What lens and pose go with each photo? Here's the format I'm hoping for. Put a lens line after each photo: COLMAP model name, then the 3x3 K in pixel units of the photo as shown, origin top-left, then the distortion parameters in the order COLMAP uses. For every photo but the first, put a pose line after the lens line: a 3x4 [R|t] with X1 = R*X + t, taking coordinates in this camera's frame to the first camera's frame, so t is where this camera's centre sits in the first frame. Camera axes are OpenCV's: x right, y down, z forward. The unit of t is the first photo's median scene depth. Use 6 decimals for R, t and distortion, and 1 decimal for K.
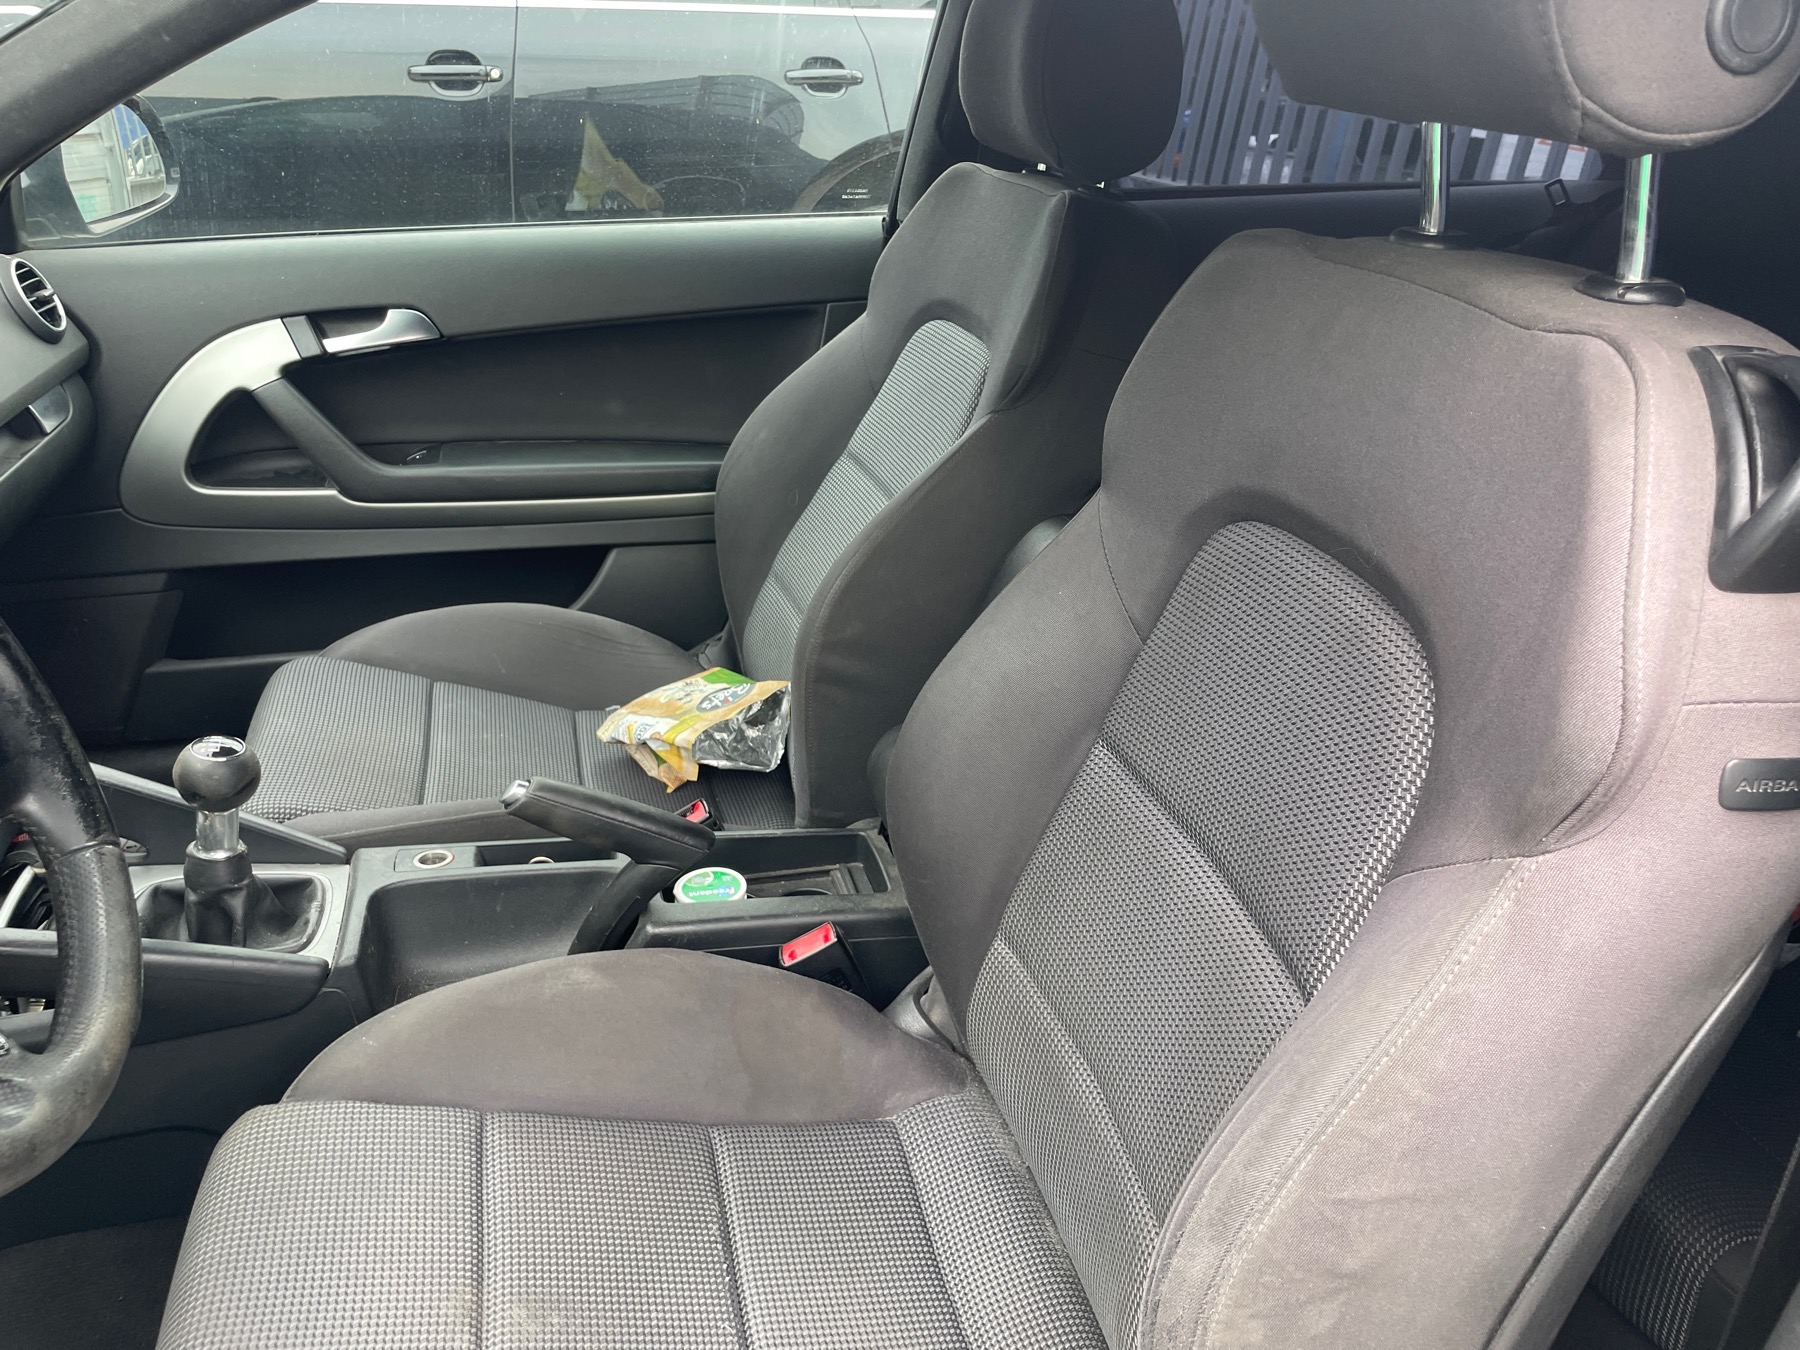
lens RADIAL K [[1371.7, 0, 919.8], [0, 1371.7, 692.7], [0, 0, 1]] dist [0.073497, -0.105563]
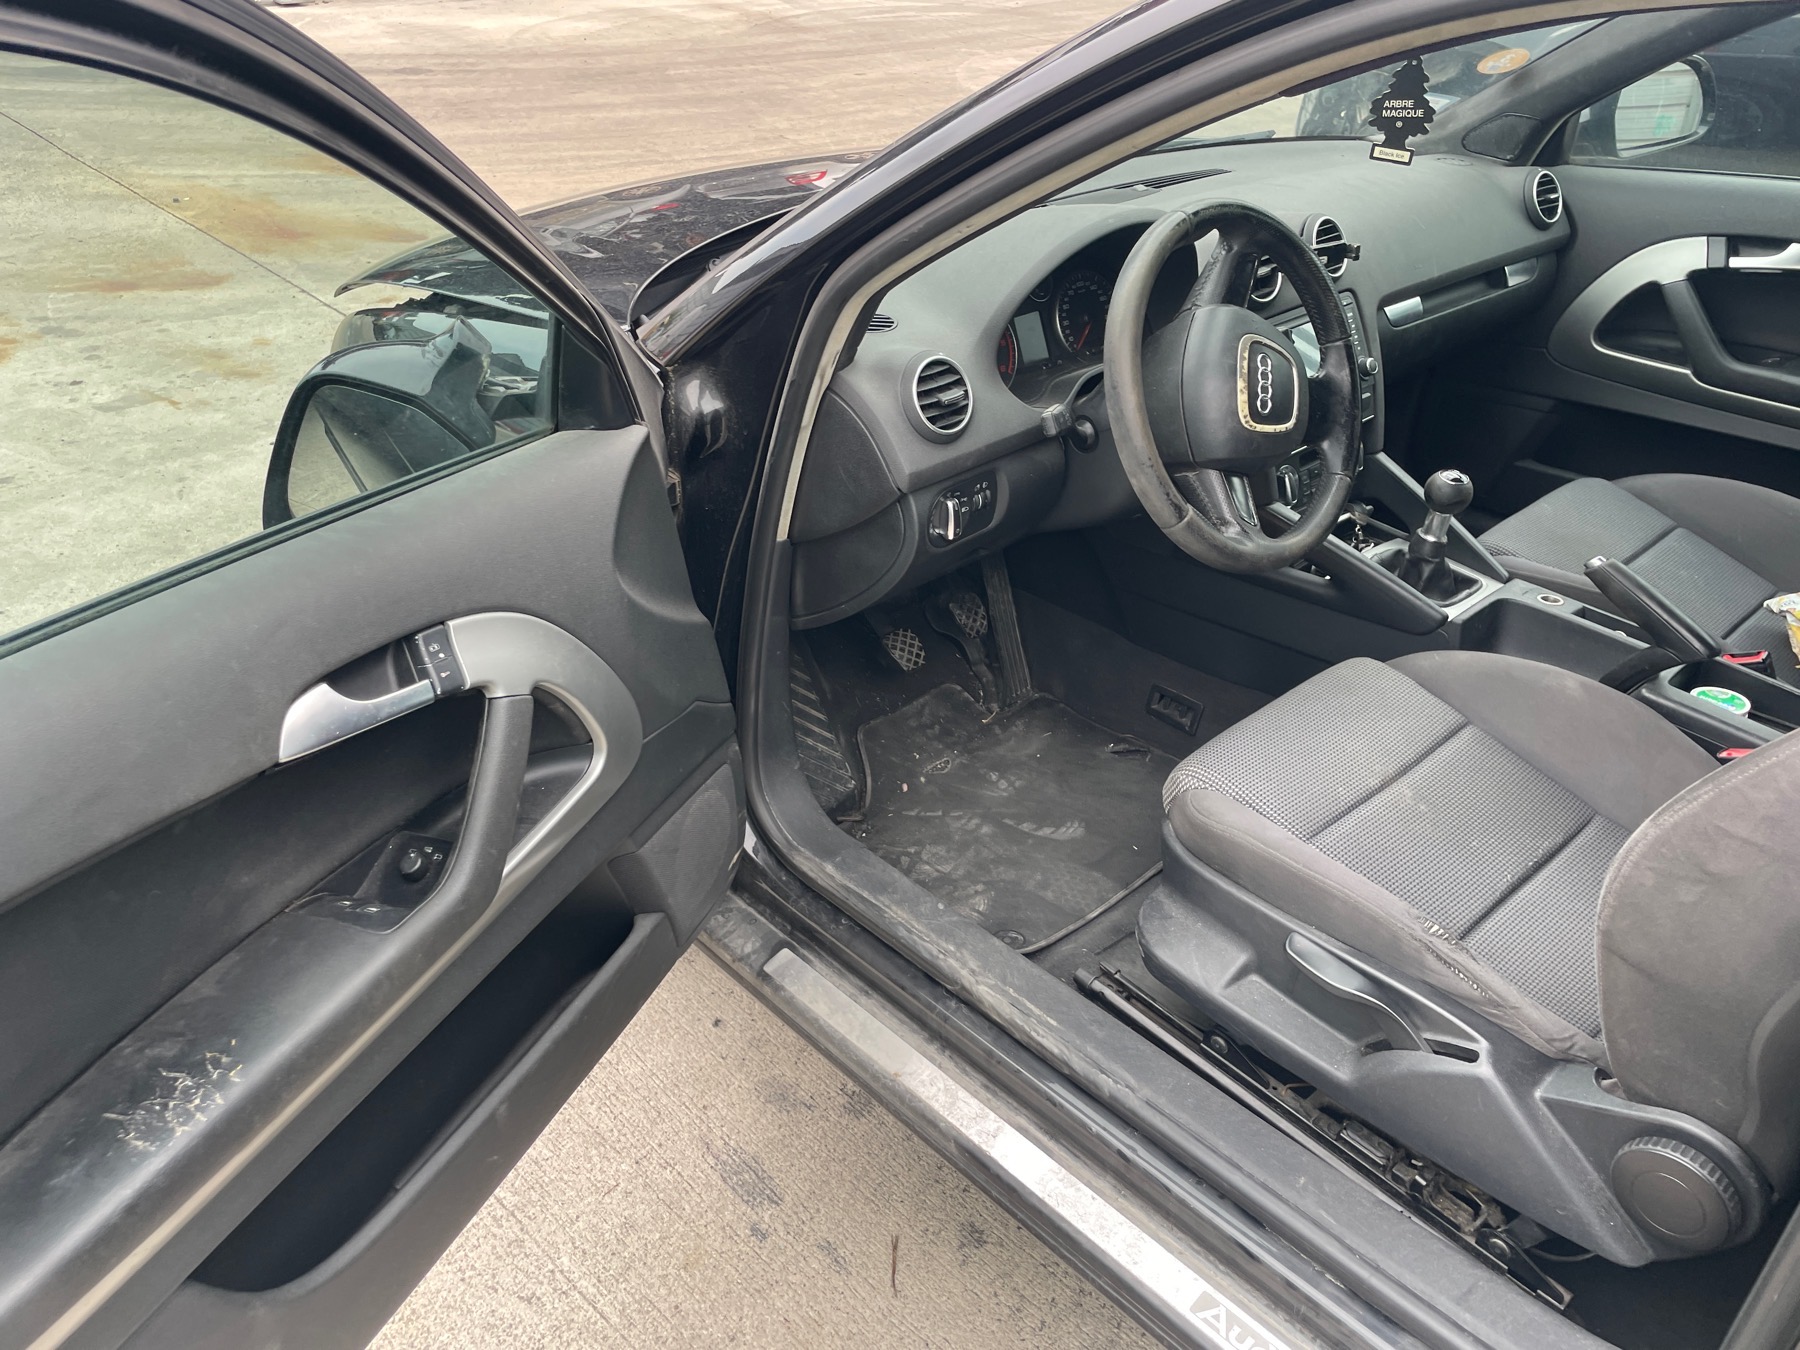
lens RADIAL K [[1363.2, 0, 914.0], [0, 1363.2, 657.2], [0, 0, 1]] dist [0.084337, -0.111677]
pose [[0.458750, 0.393326, -0.796771, 0.611790], [-0.351114, 0.903960, 0.244082, 0.057845], [0.816252, 0.167785, 0.552793, -0.433041]]
